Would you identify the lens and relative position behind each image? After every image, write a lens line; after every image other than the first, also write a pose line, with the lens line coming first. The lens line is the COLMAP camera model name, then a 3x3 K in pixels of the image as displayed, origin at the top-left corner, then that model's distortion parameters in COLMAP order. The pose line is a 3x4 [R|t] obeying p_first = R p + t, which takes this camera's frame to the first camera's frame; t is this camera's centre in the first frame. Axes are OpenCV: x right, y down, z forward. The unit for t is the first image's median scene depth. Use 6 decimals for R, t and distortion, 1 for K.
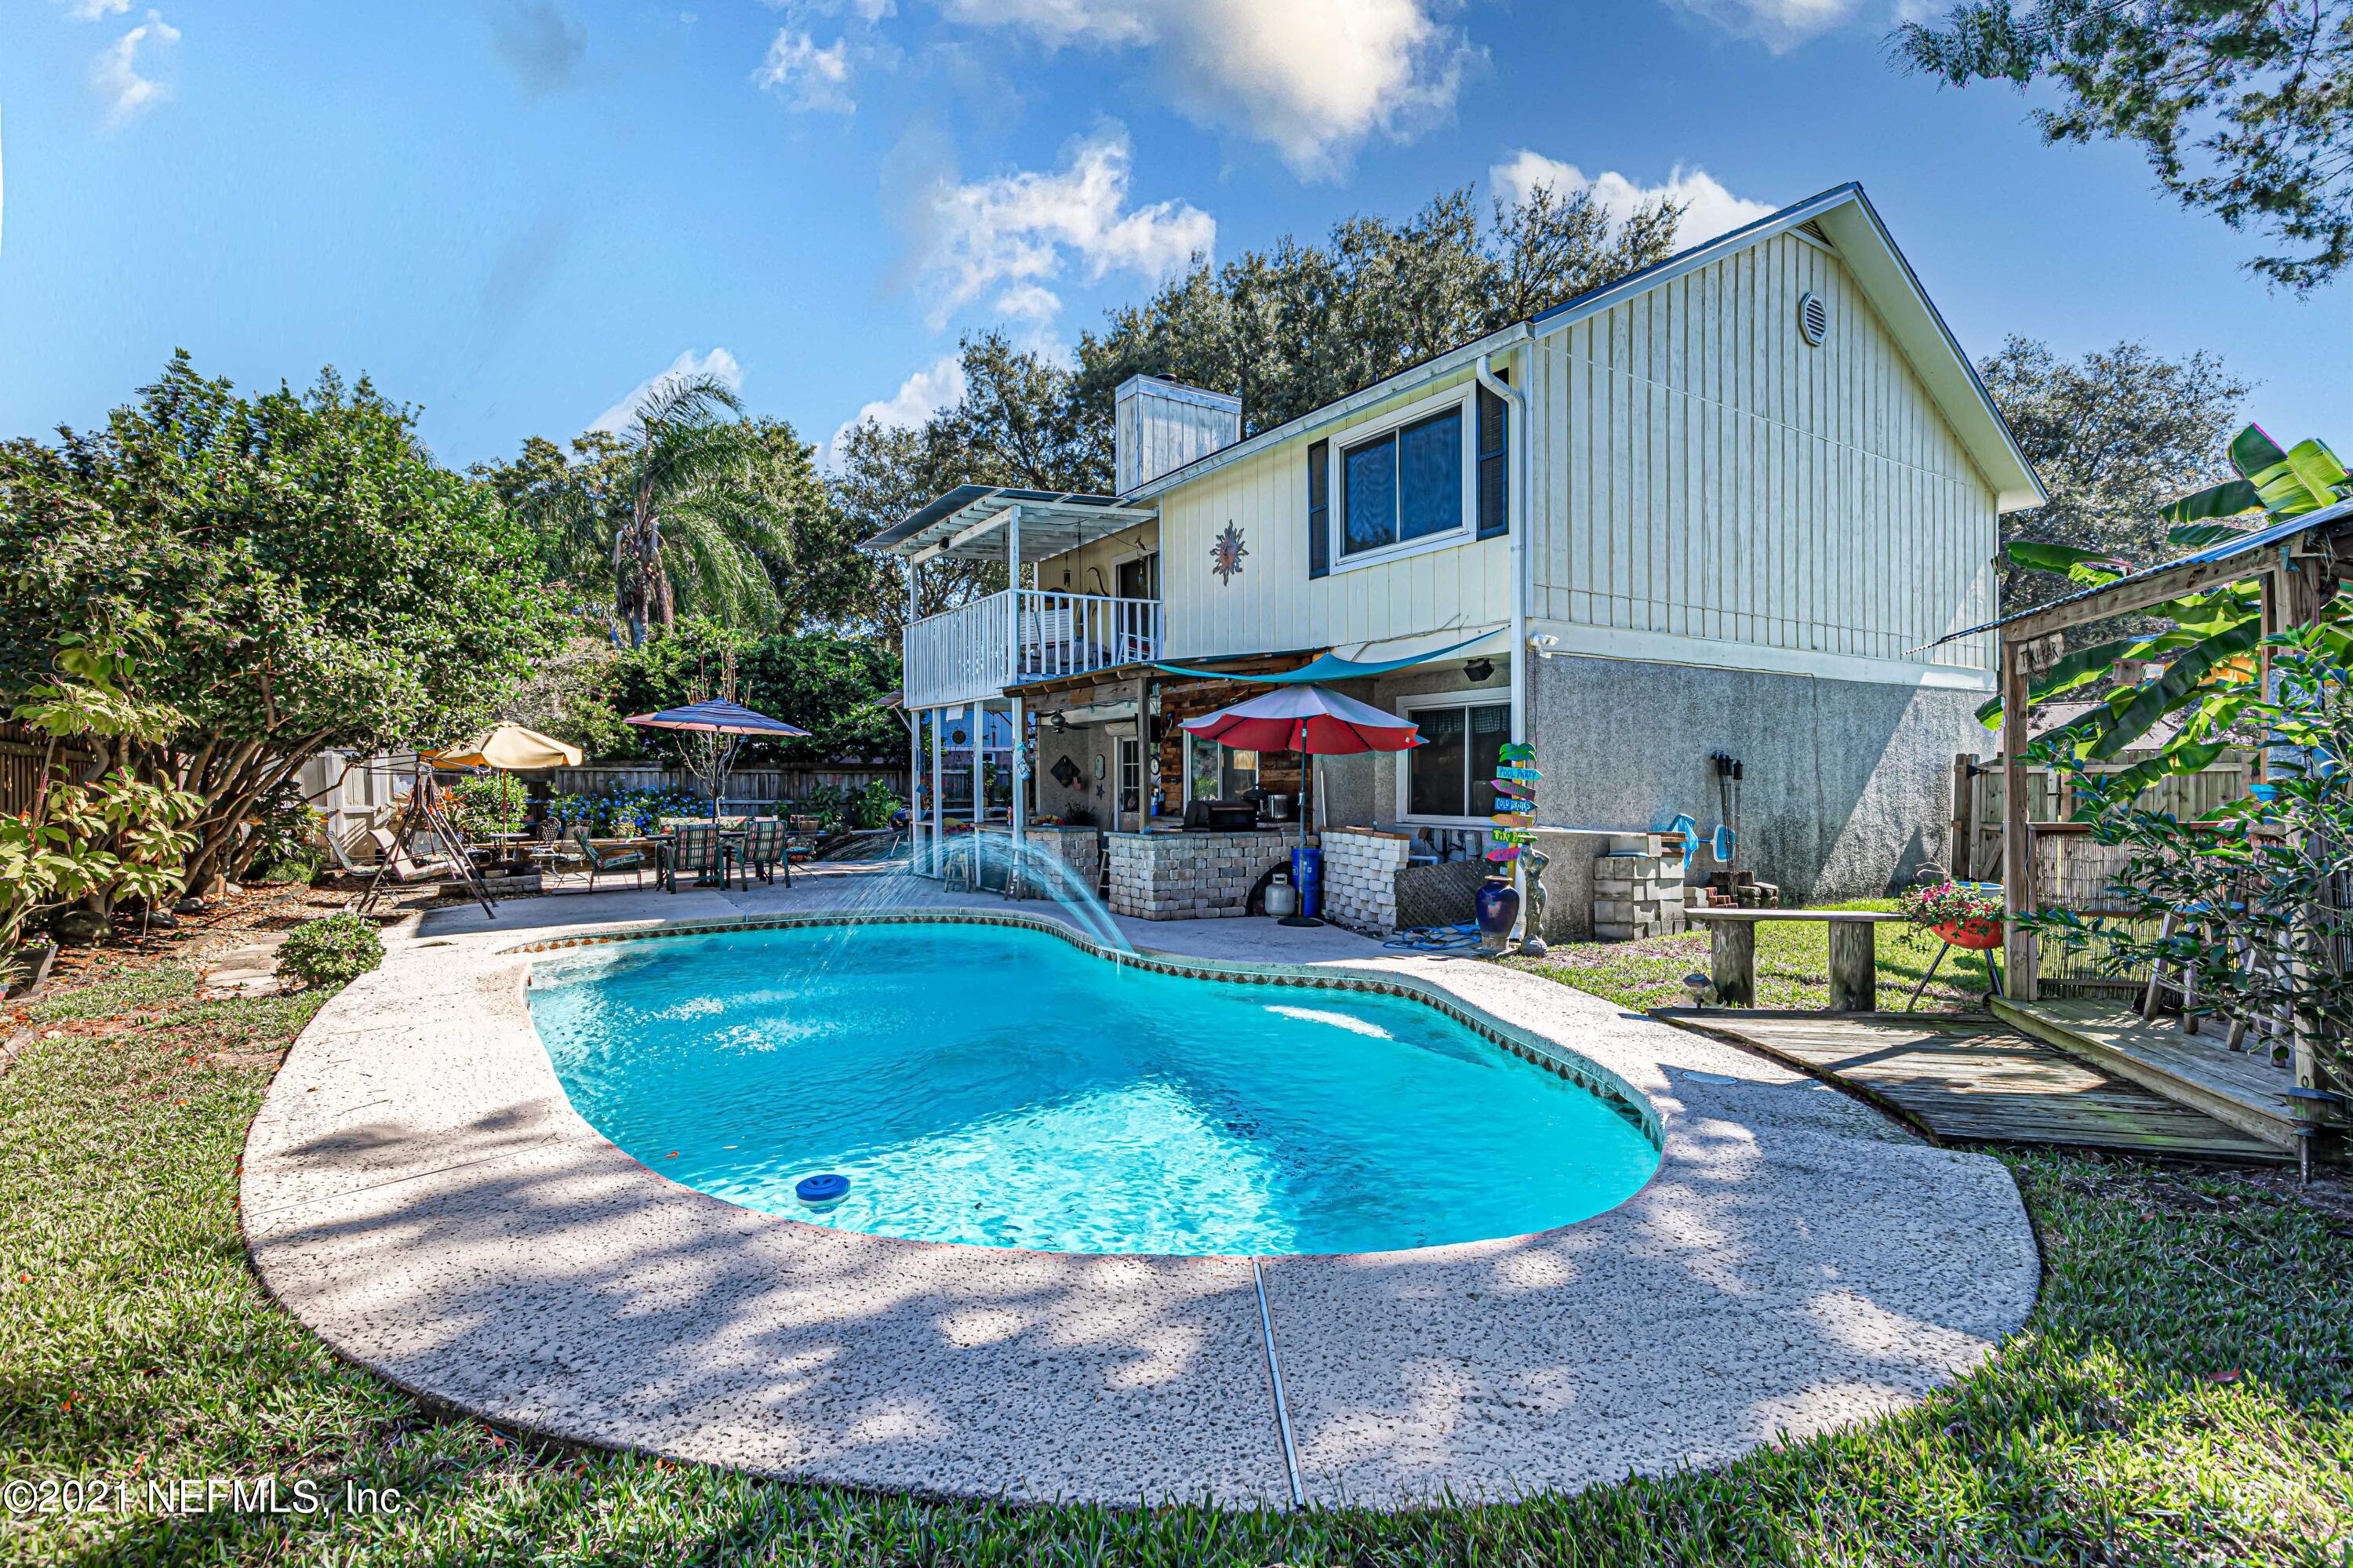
lens RADIAL K [[1071.0, 0, 1161.8], [0, 1071.0, 778.5], [0, 0, 1]] dist [0.007855, -0.000938]
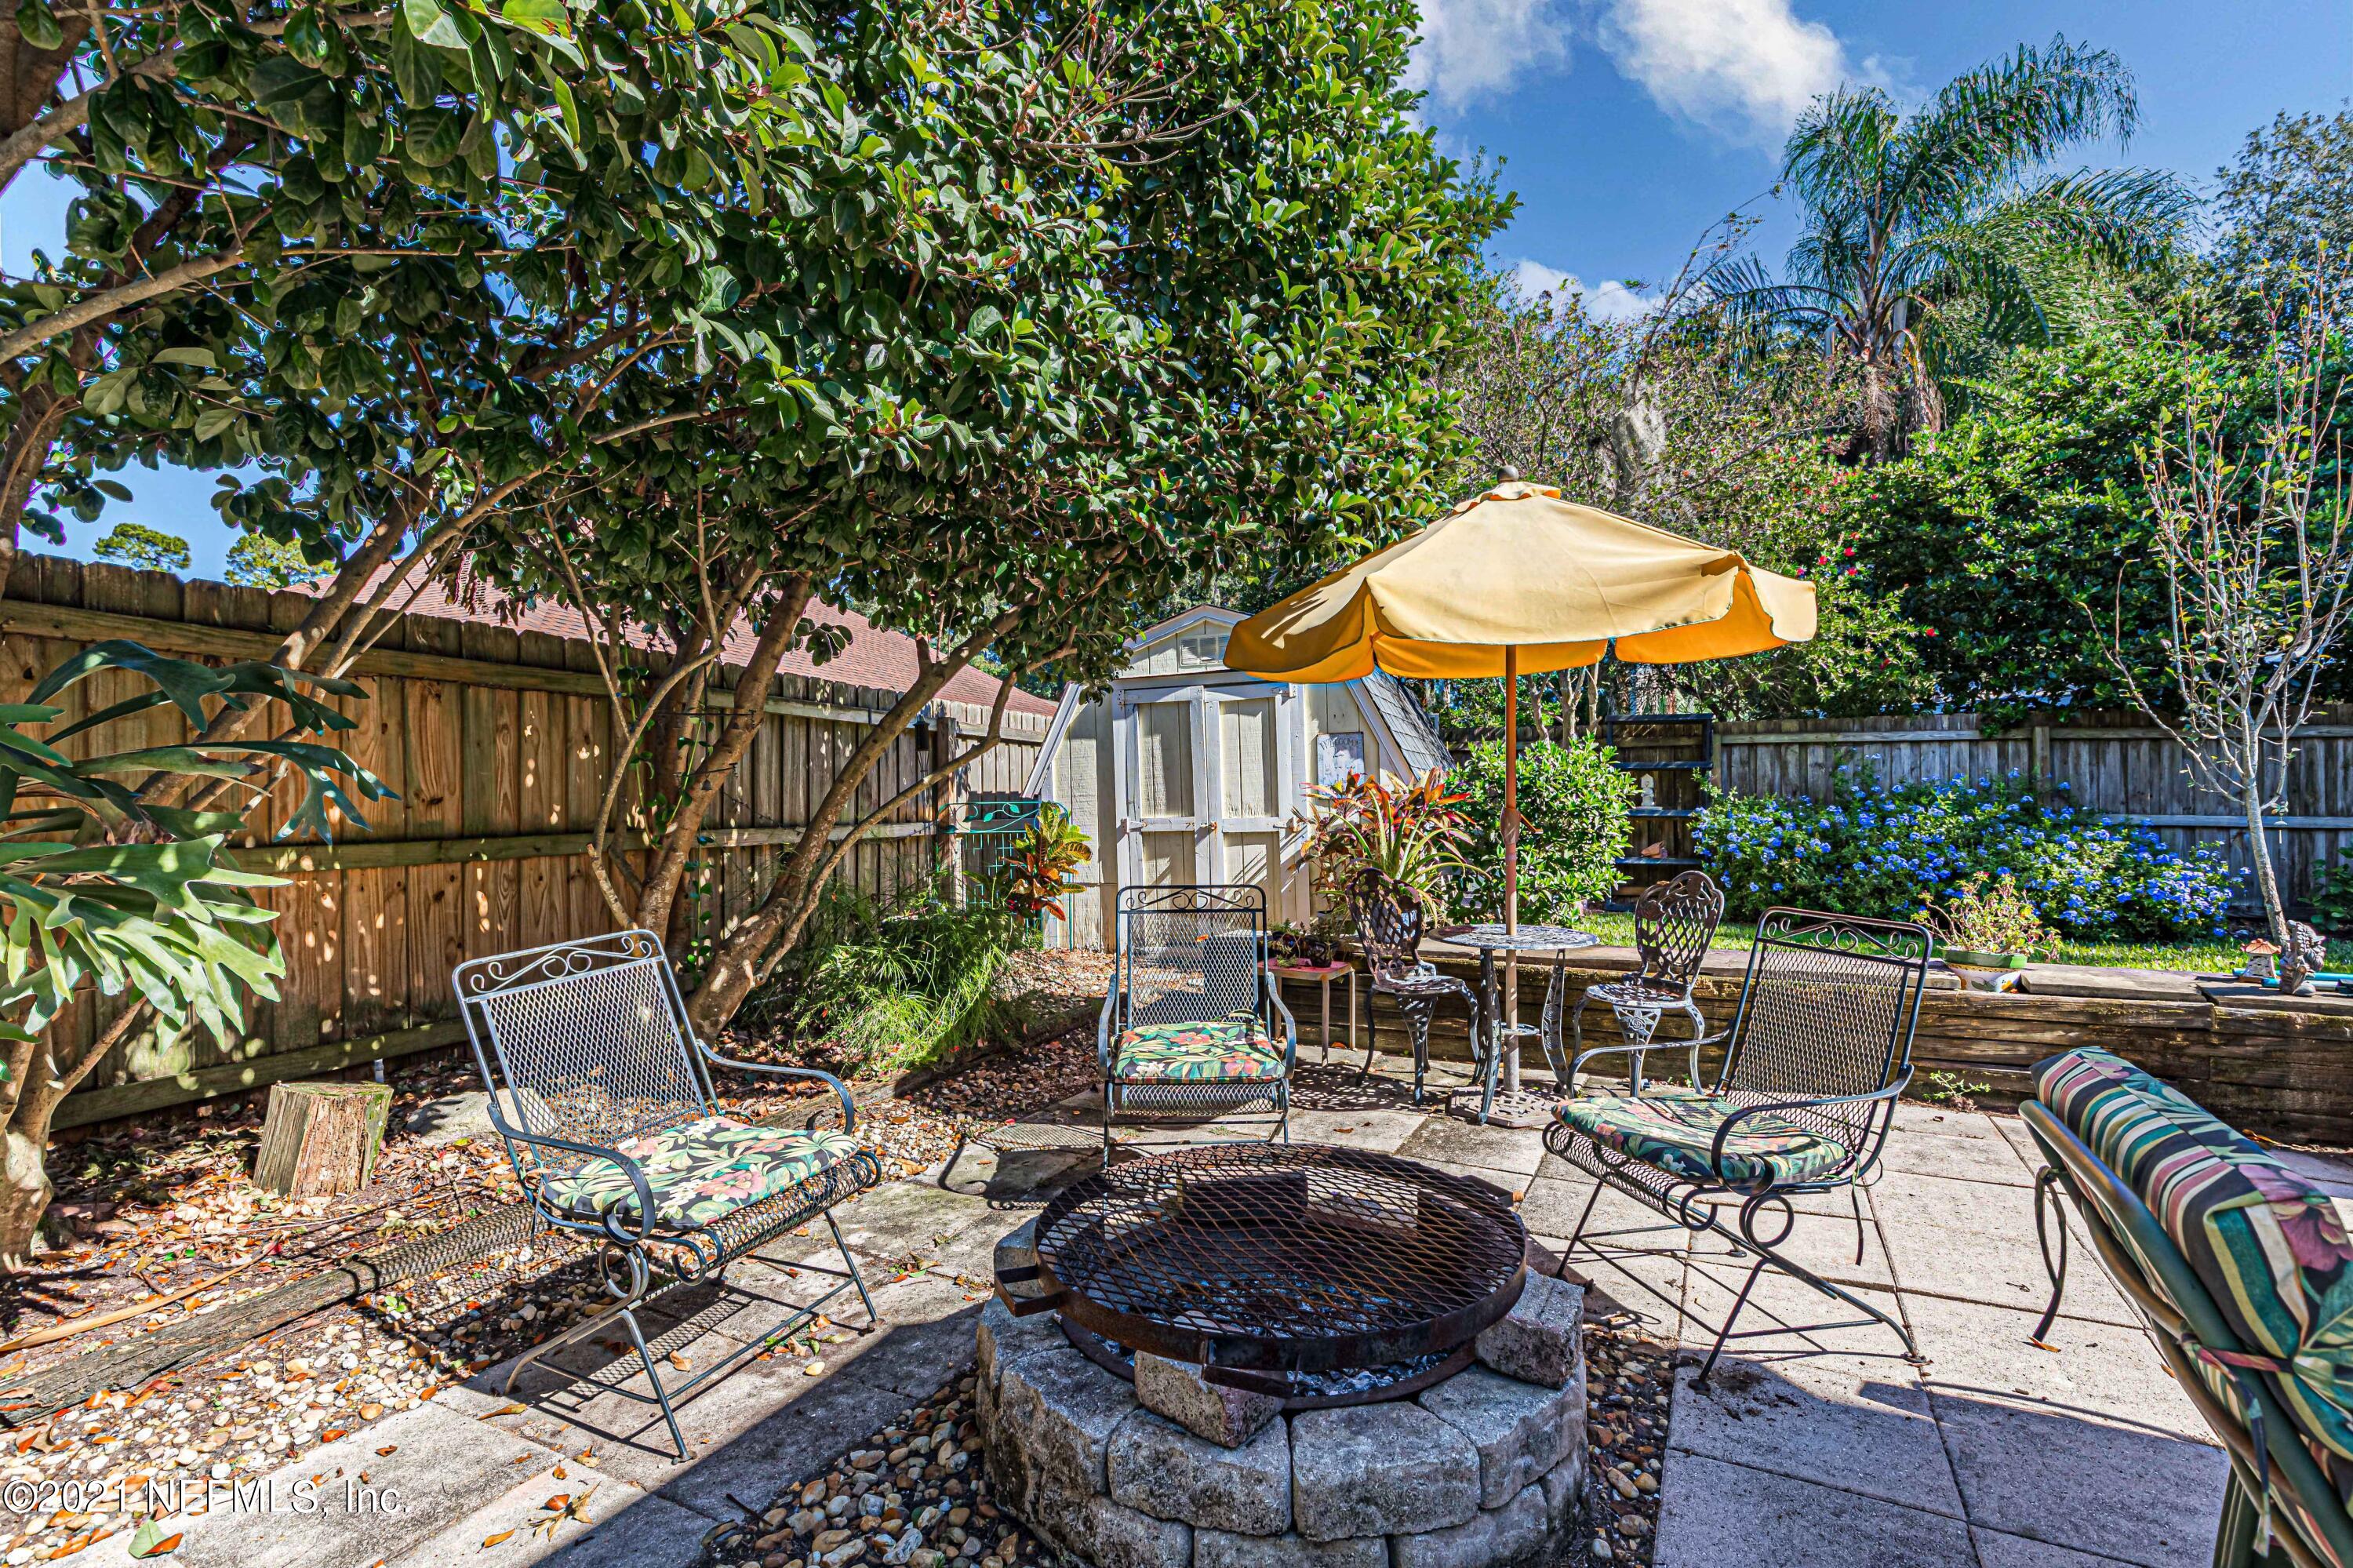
lens RADIAL K [[1071.0, 0, 1161.8], [0, 1071.0, 778.5], [0, 0, 1]] dist [0.007855, -0.000938]
pose [[0.548212, -0.003337, -0.836333, -0.414571], [-0.002326, 0.999982, -0.005515, 0.013326], [0.836336, 0.004968, 0.548194, 0.737879]]
